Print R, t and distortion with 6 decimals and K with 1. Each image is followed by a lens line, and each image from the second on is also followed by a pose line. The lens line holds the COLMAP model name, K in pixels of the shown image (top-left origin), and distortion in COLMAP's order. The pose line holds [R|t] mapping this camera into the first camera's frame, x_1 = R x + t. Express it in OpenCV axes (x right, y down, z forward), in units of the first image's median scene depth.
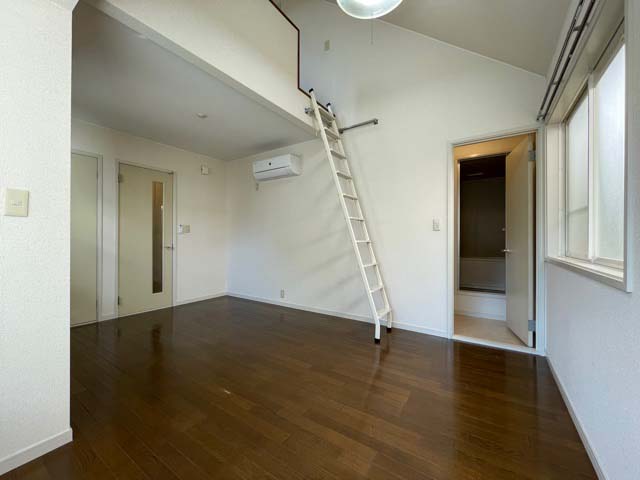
lens RADIAL K [[259.5, 0, 320.7], [0, 259.5, 239.7], [0, 0, 1]] dist [-0.000308, -0.000137]
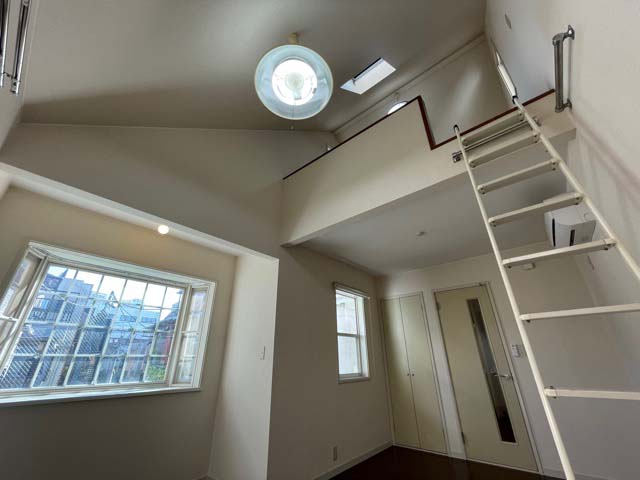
lens RADIAL K [[259.5, 0, 319.6], [0, 259.5, 238.3], [0, 0, 1]] dist [-0.000308, -0.000137]
pose [[-0.120506, -0.420771, -0.899127, 0.446025], [0.011611, 0.905068, -0.425108, -0.027031], [0.992645, -0.061668, -0.104181, 0.632678]]
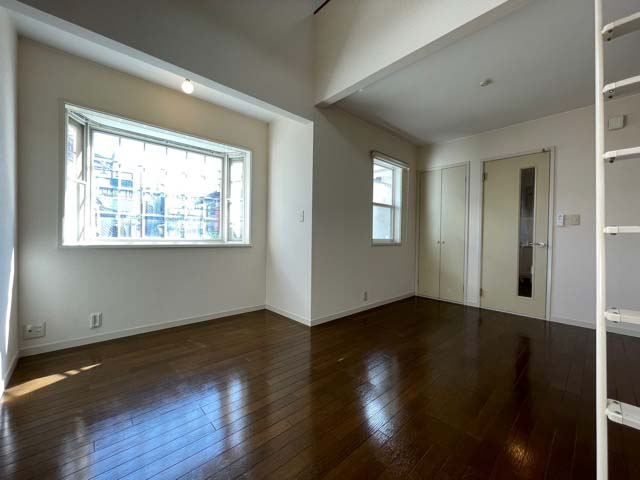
lens RADIAL K [[259.5, 0, 320.6], [0, 259.5, 237.1], [0, 0, 1]] dist [-0.000308, -0.000137]
pose [[-0.240788, 0.001217, -0.970577, 0.417570], [-0.016981, 0.999841, 0.005467, 0.015684], [0.970429, 0.017797, -0.240729, 0.621732]]
